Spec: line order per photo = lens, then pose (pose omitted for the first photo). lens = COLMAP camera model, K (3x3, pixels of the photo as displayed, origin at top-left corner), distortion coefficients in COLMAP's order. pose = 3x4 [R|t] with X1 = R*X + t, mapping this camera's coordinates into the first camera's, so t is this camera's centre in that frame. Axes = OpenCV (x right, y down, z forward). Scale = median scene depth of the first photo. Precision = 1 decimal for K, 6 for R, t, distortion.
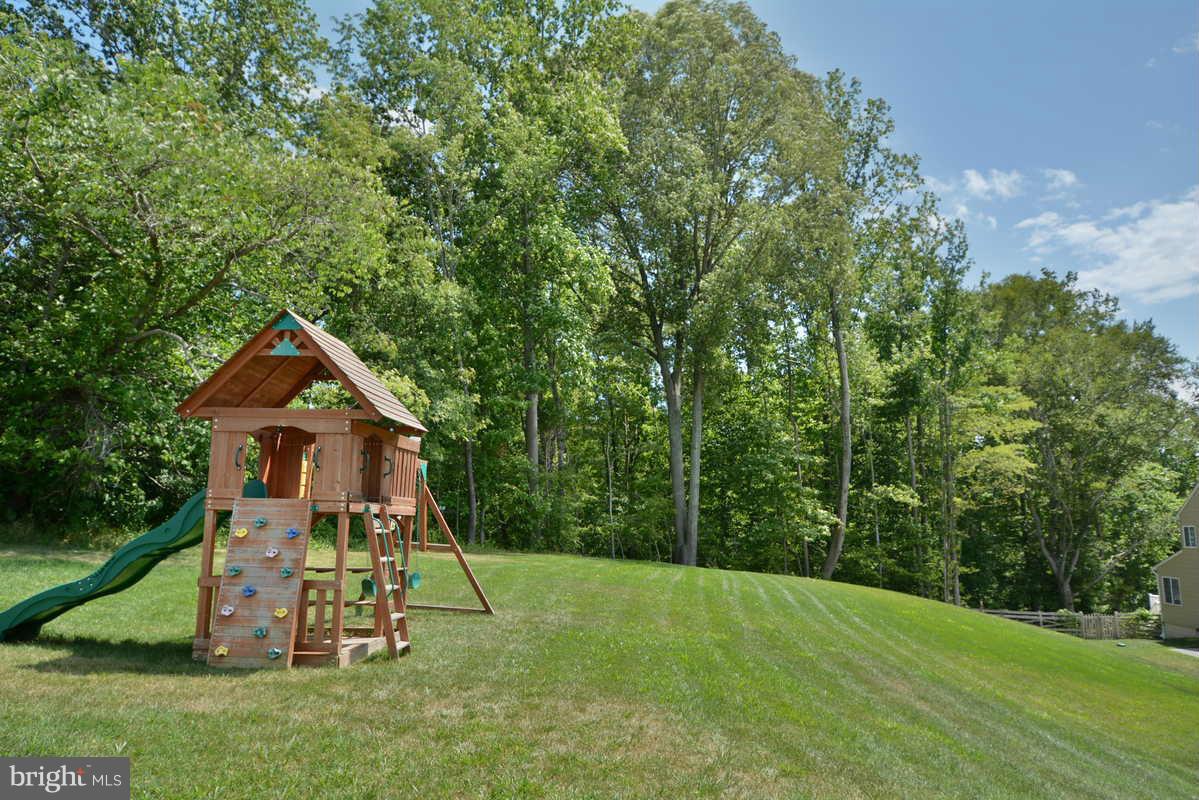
lens RADIAL K [[638.1, 0, 591.6], [0, 638.1, 404.1], [0, 0, 1]] dist [-0.003492, -0.001417]
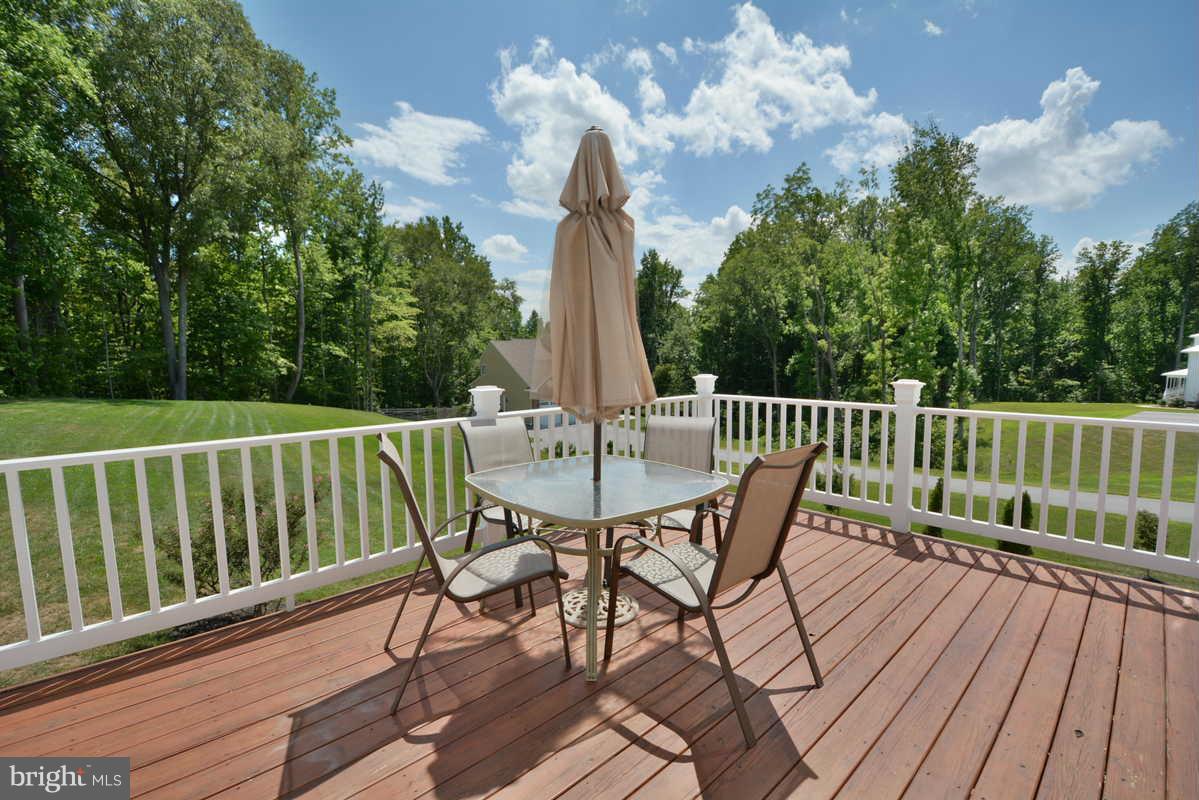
lens RADIAL K [[524.9, 0, 601.2], [0, 524.9, 394.4], [0, 0, 1]] dist [-0.001808, -0.000377]
pose [[0.676737, -0.056293, 0.734069, -0.066722], [-0.126362, 0.973395, 0.191139, -0.091973], [-0.725299, -0.222110, 0.651619, -0.425547]]
